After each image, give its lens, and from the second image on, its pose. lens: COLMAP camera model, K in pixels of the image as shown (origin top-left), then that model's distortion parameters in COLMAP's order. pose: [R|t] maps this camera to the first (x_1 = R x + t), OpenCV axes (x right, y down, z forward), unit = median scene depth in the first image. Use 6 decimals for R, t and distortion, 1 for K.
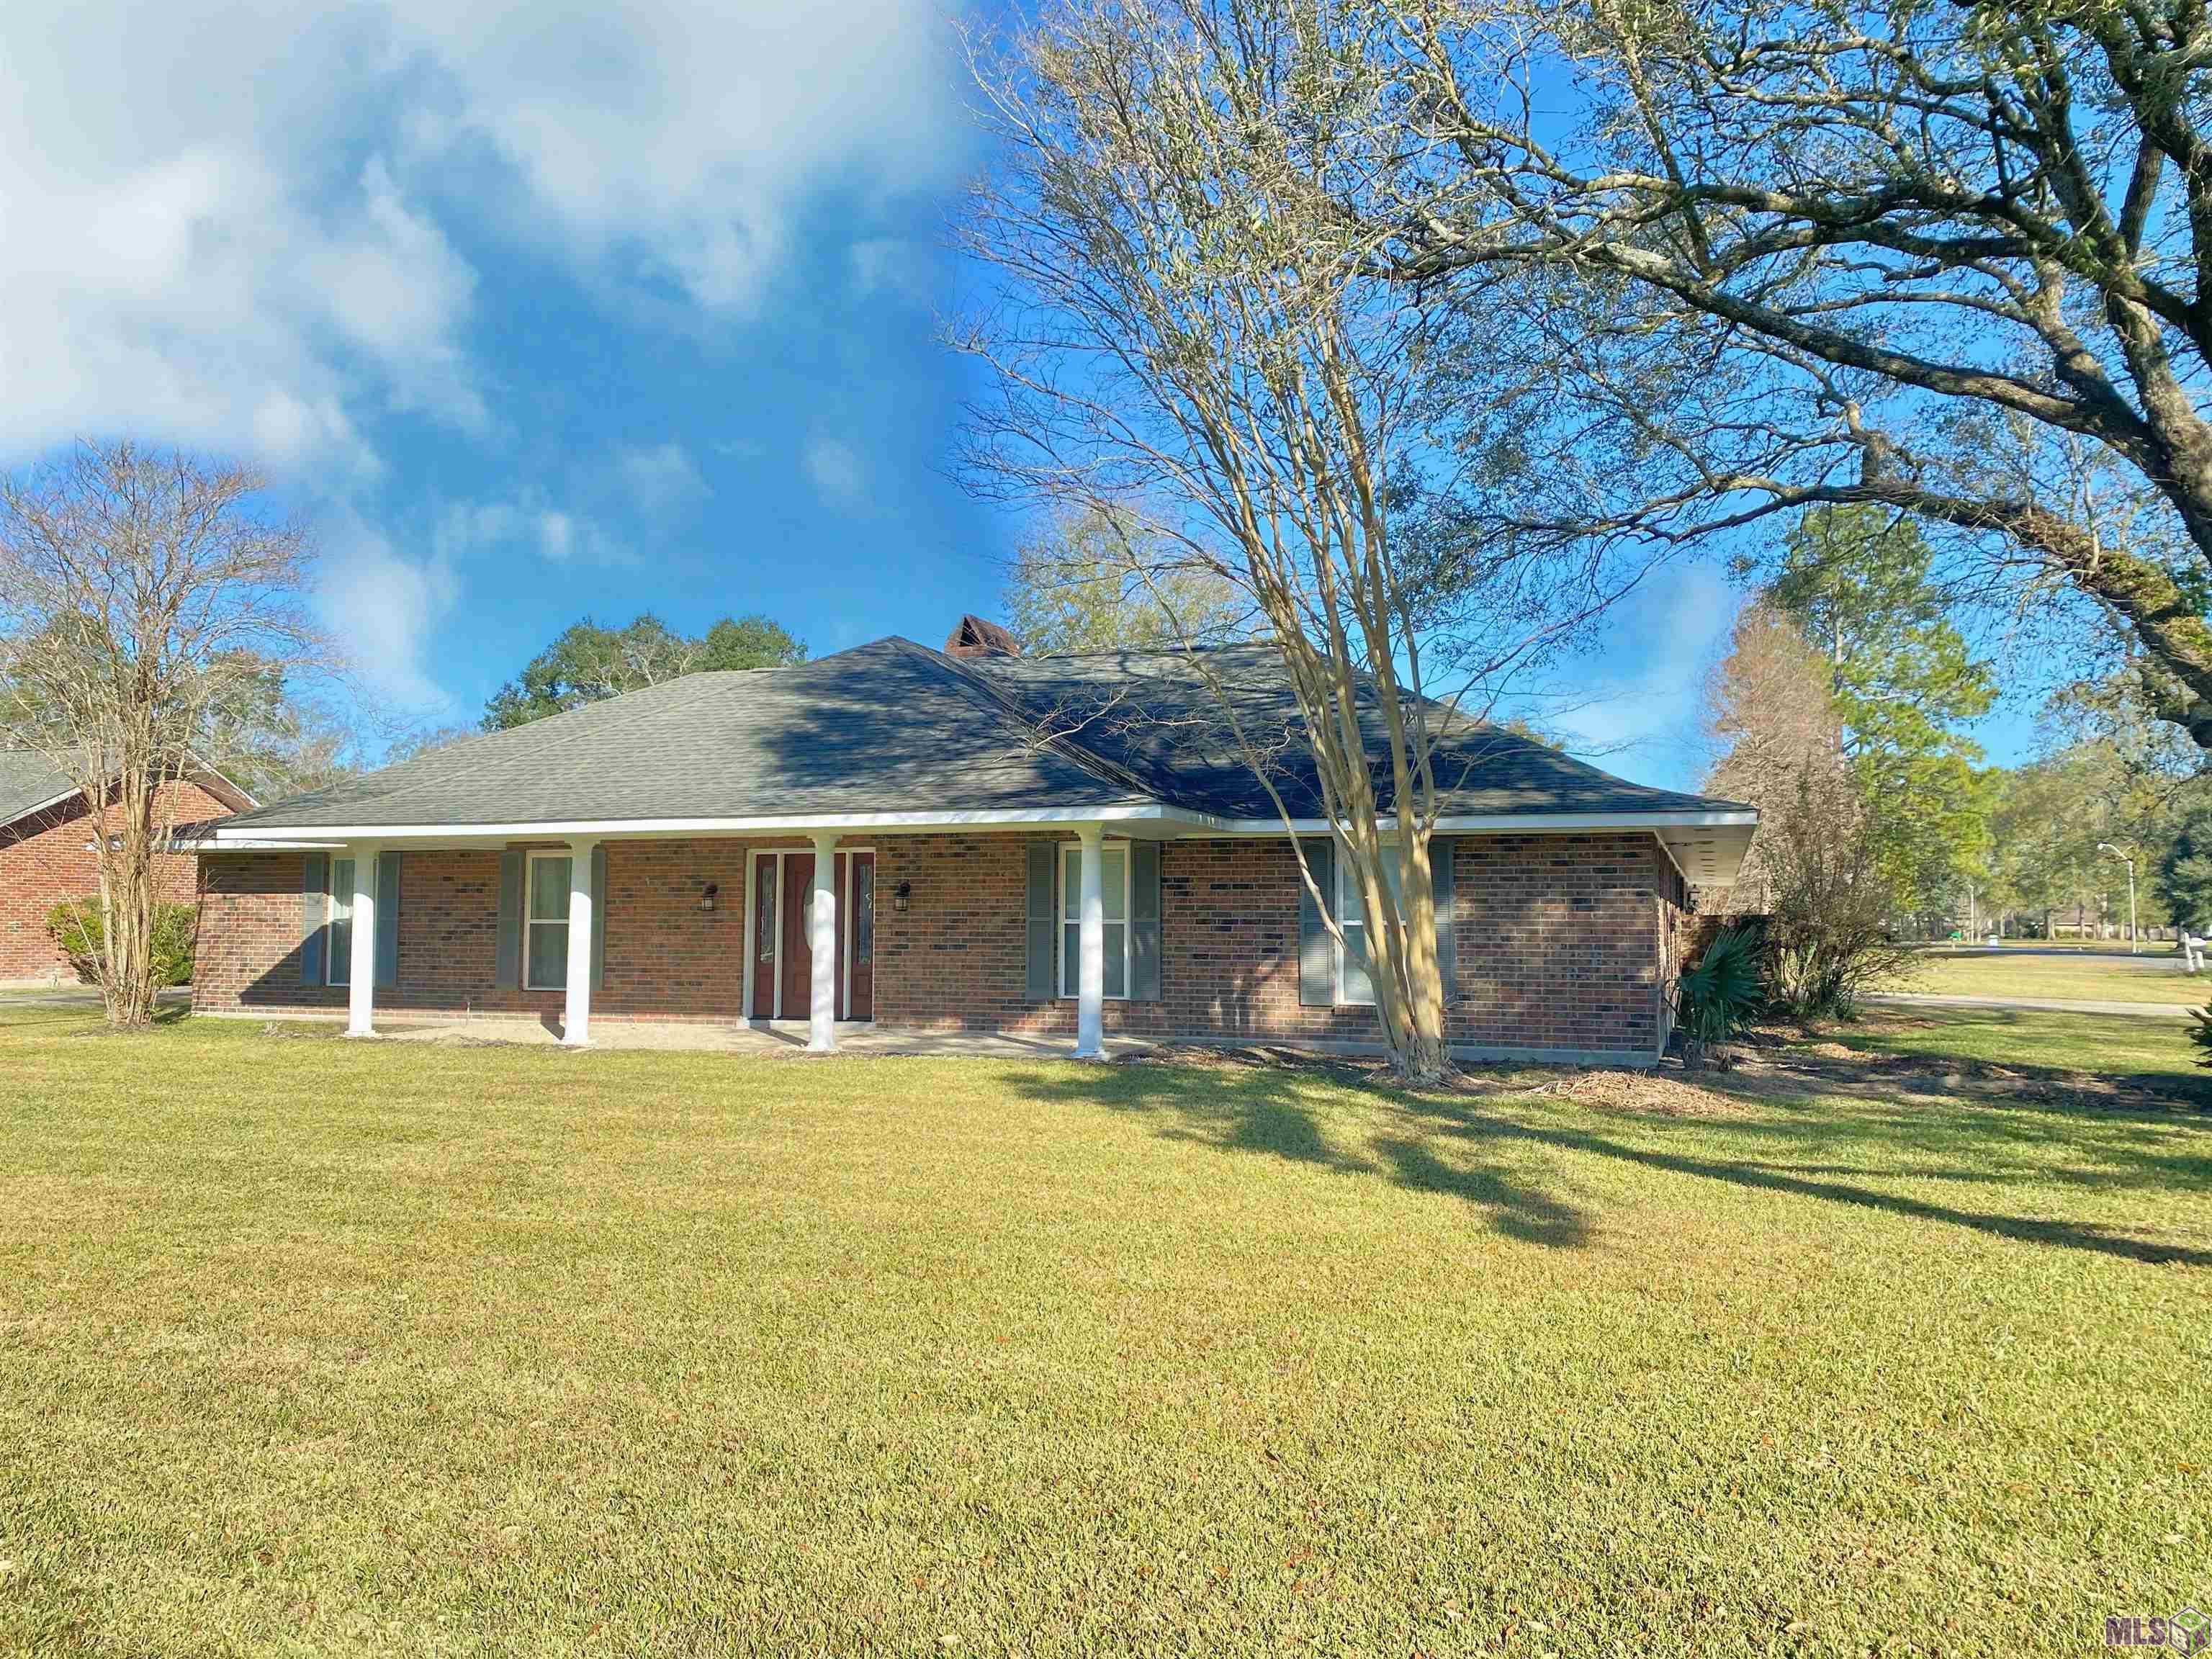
lens RADIAL K [[1676.7, 0, 1061.8], [0, 1676.7, 760.4], [0, 0, 1]] dist [0.009886, -0.006459]
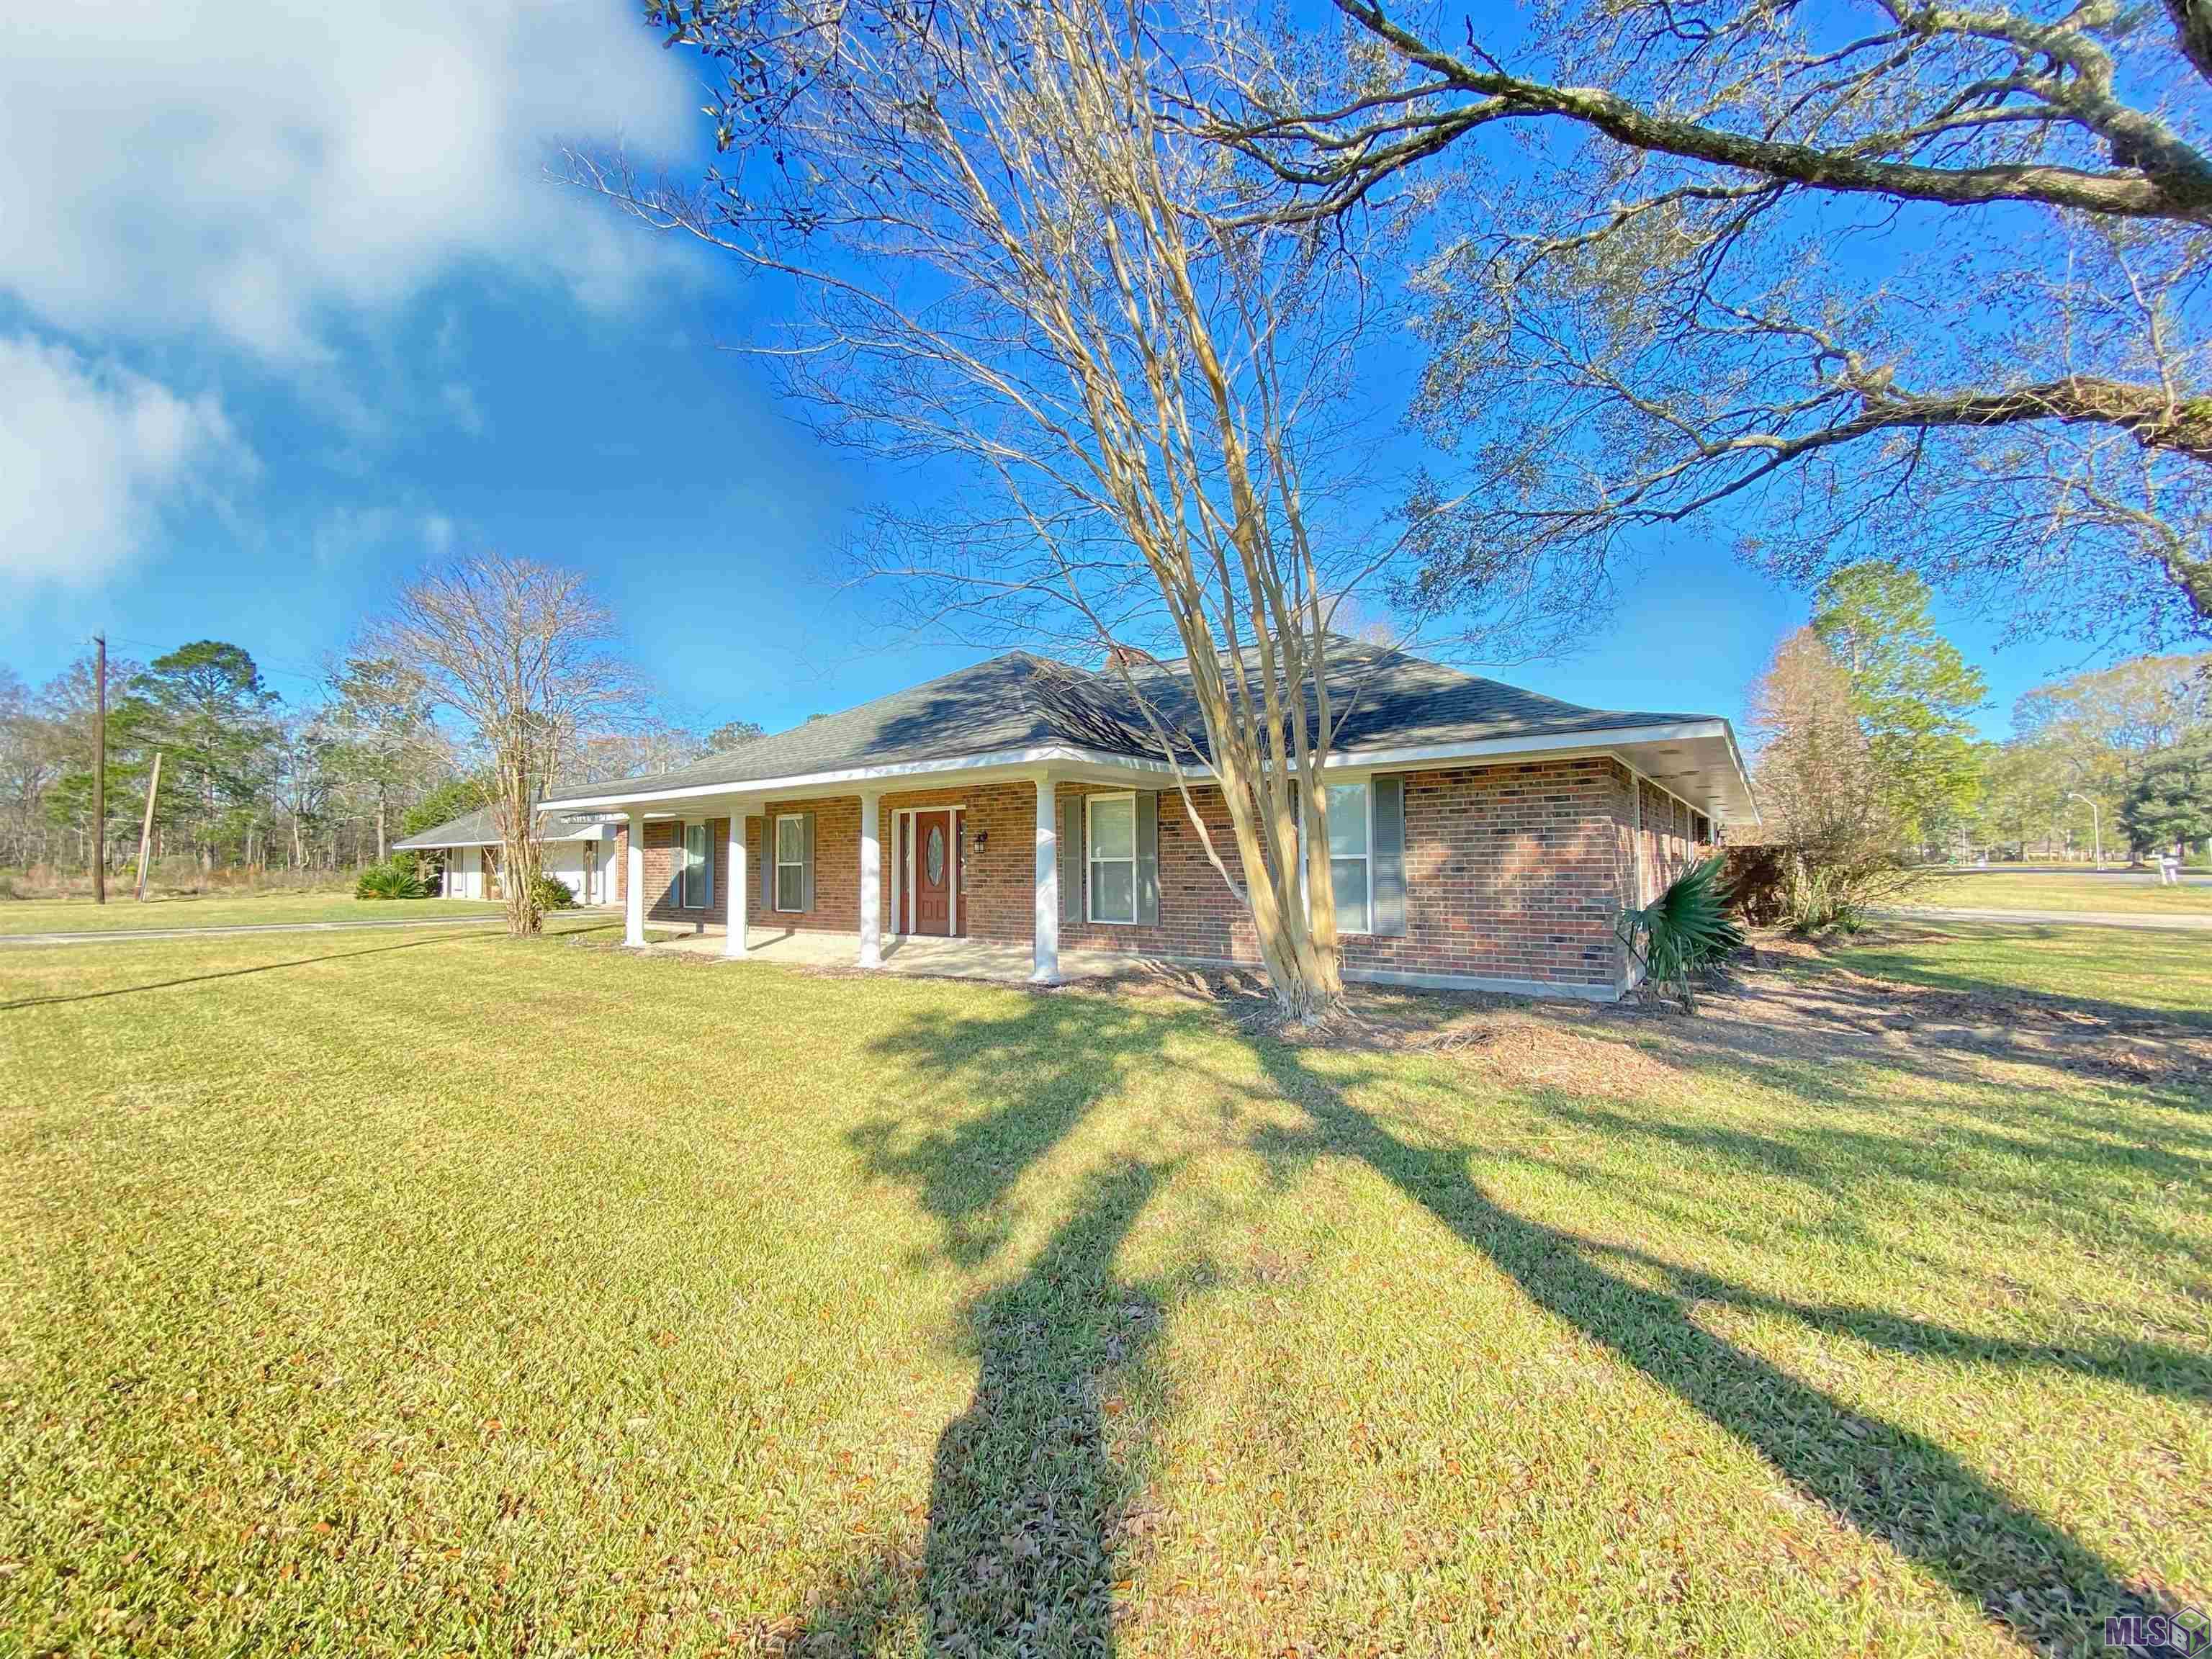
lens RADIAL K [[891.6, 0, 1106.7], [0, 891.6, 809.9], [0, 0, 1]] dist [-0.025032, -0.000933]
pose [[0.960513, -0.029575, -0.276660, 0.189997], [0.039680, 0.998732, 0.030996, 0.040507], [0.275392, -0.040750, 0.960468, 0.385249]]
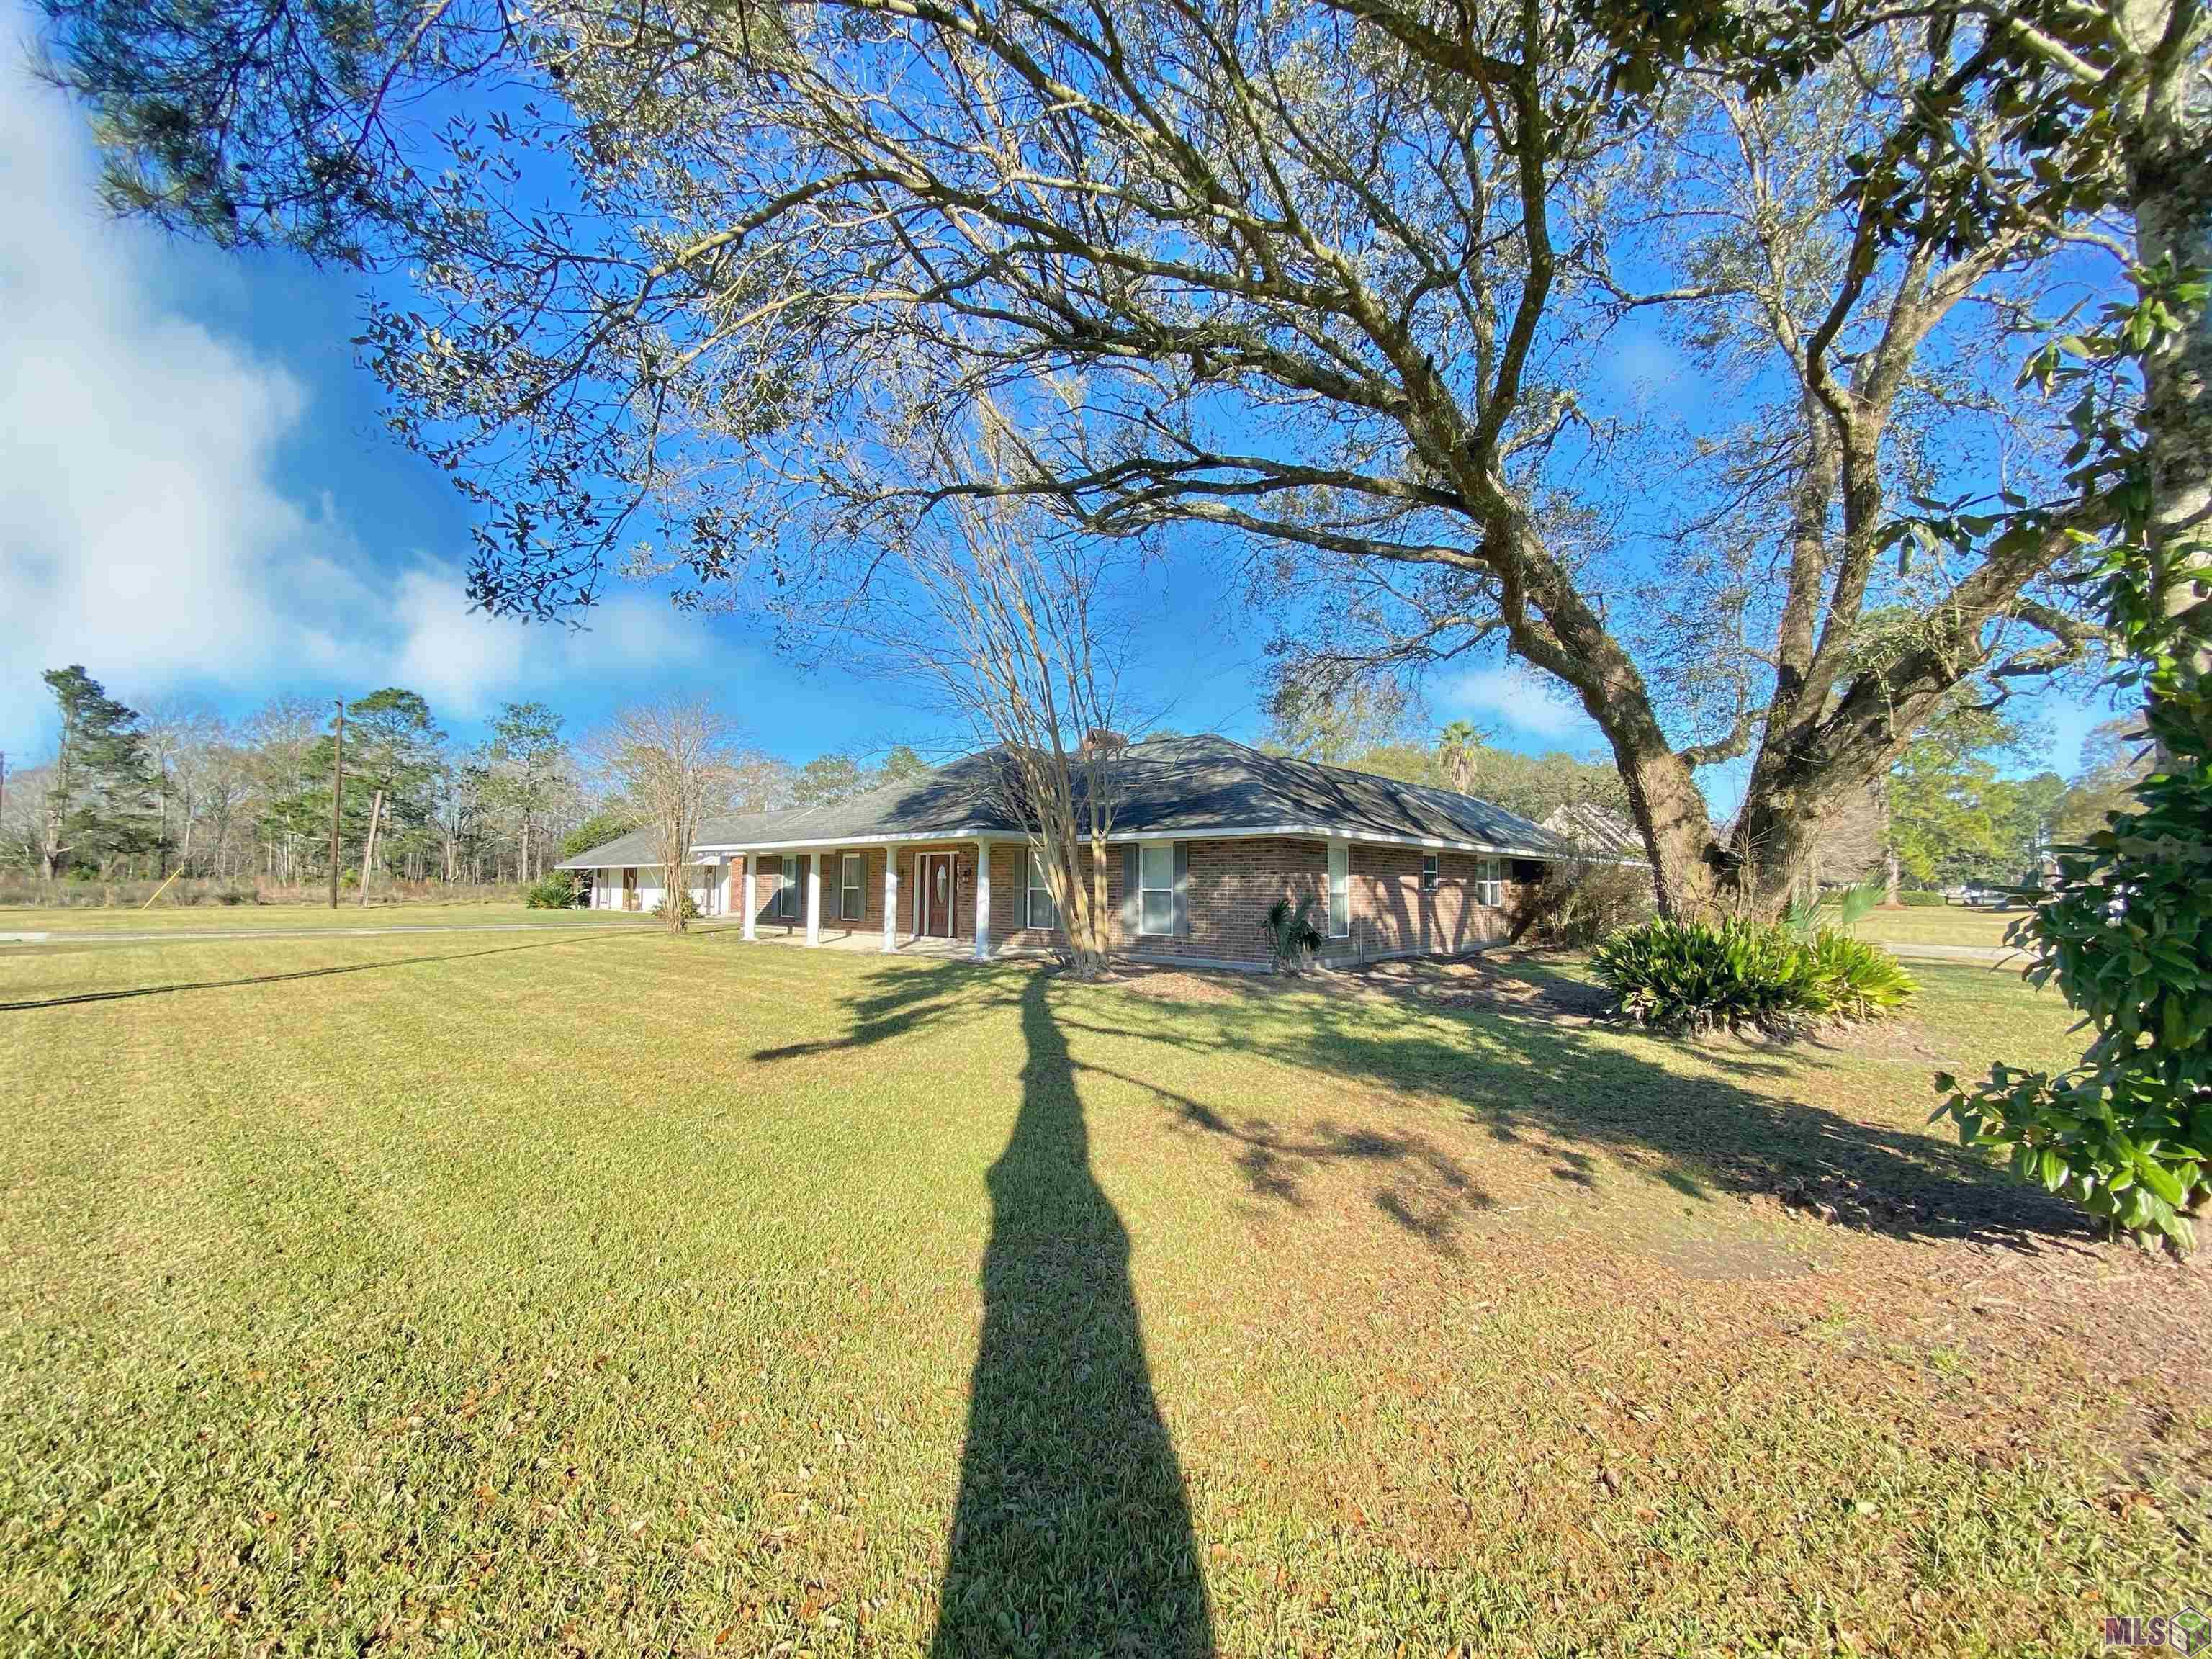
lens RADIAL K [[891.6, 0, 1103.5], [0, 891.6, 828.7], [0, 0, 1]] dist [-0.025032, -0.000933]
pose [[0.929144, -0.023141, -0.368993, 0.469090], [0.033958, 0.999162, 0.022846, 0.006364], [0.368156, -0.033757, 0.929151, 0.075586]]
